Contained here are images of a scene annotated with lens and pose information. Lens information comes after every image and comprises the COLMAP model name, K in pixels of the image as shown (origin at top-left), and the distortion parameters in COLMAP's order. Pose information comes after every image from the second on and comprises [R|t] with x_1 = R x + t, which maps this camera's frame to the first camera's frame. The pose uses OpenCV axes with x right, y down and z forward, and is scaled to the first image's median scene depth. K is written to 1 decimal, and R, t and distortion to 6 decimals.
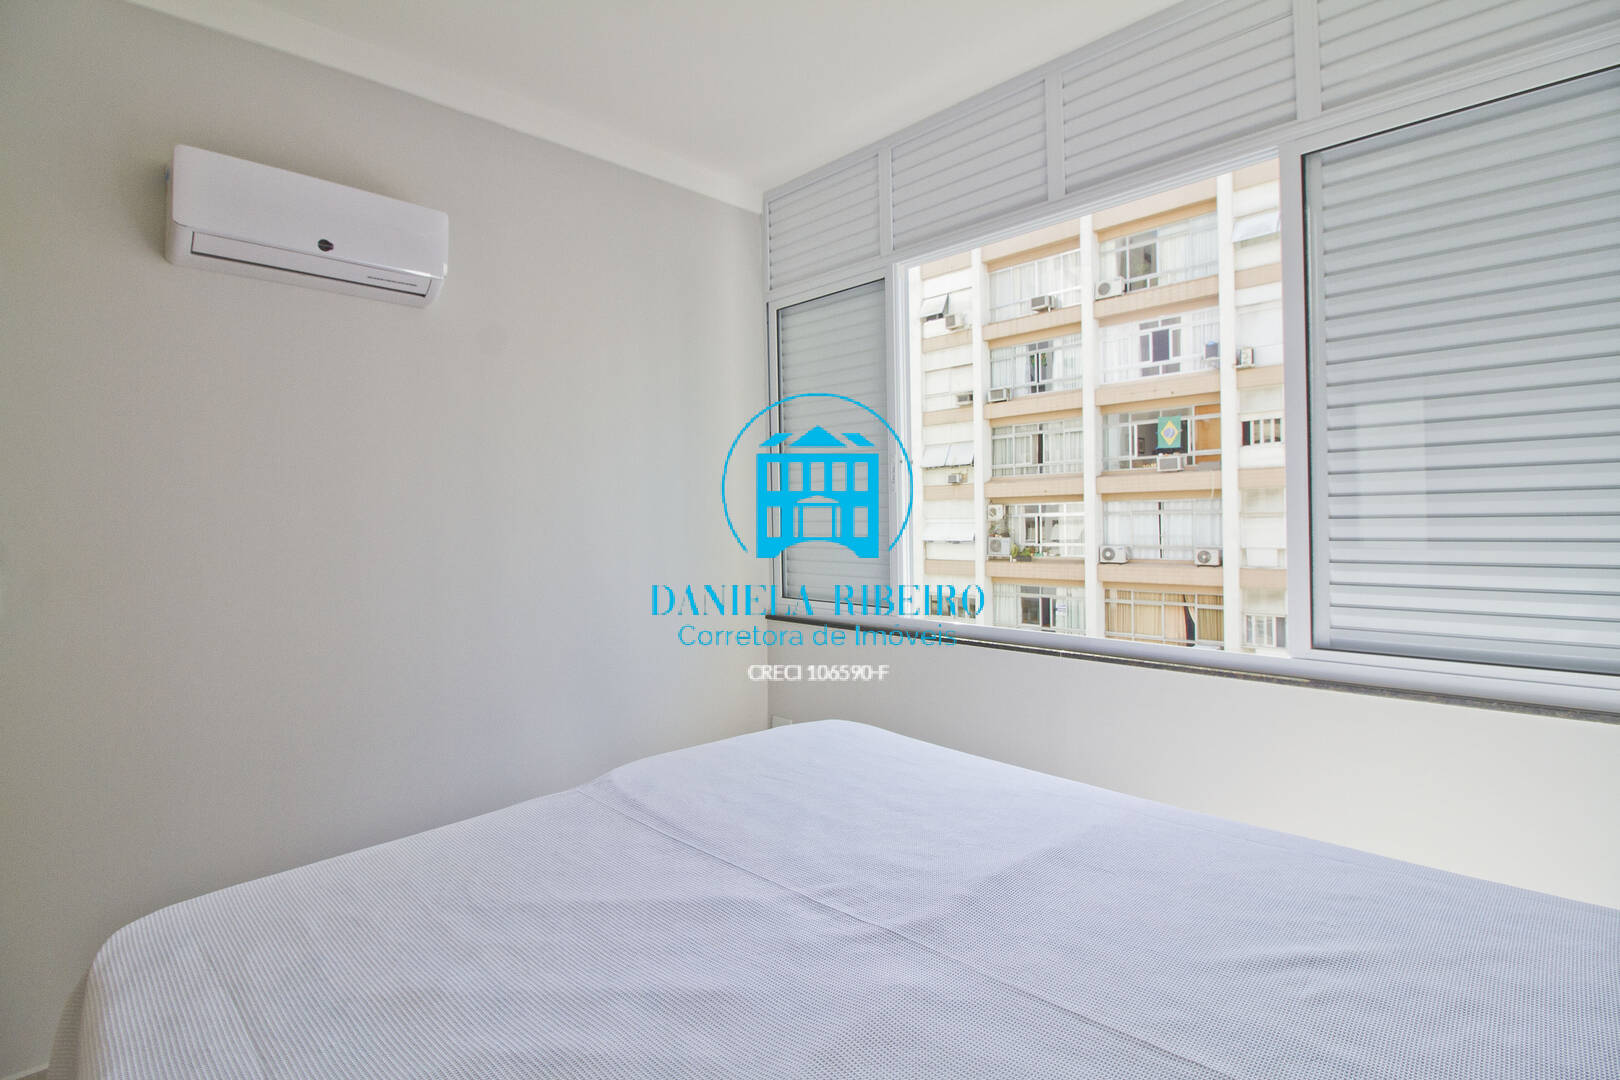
lens RADIAL K [[768.7, 0, 804.4], [0, 768.7, 518.2], [0, 0, 1]] dist [0.002273, -0.017372]
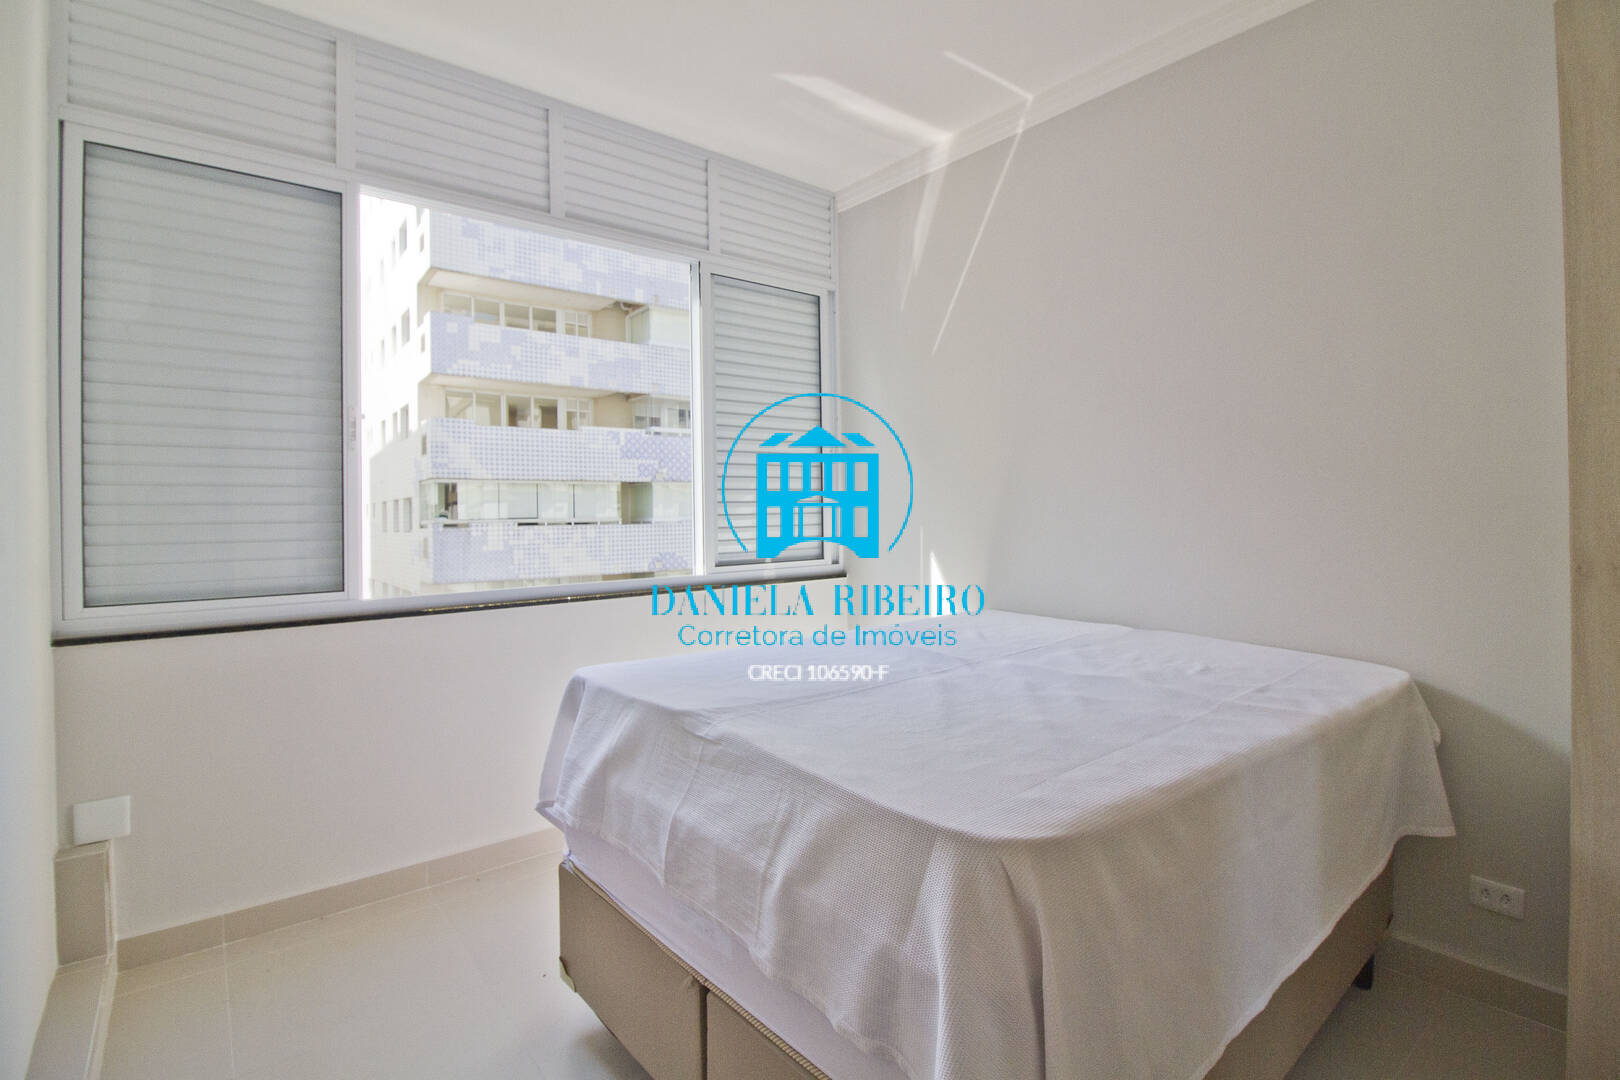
lens RADIAL K [[768.7, 0, 804.4], [0, 768.7, 518.2], [0, 0, 1]] dist [0.002273, -0.017372]
pose [[0.094202, -0.000256, 0.995553, -0.705407], [0.009803, 0.999952, -0.000671, 0.046197], [-0.995505, 0.009823, 0.094200, 0.447203]]
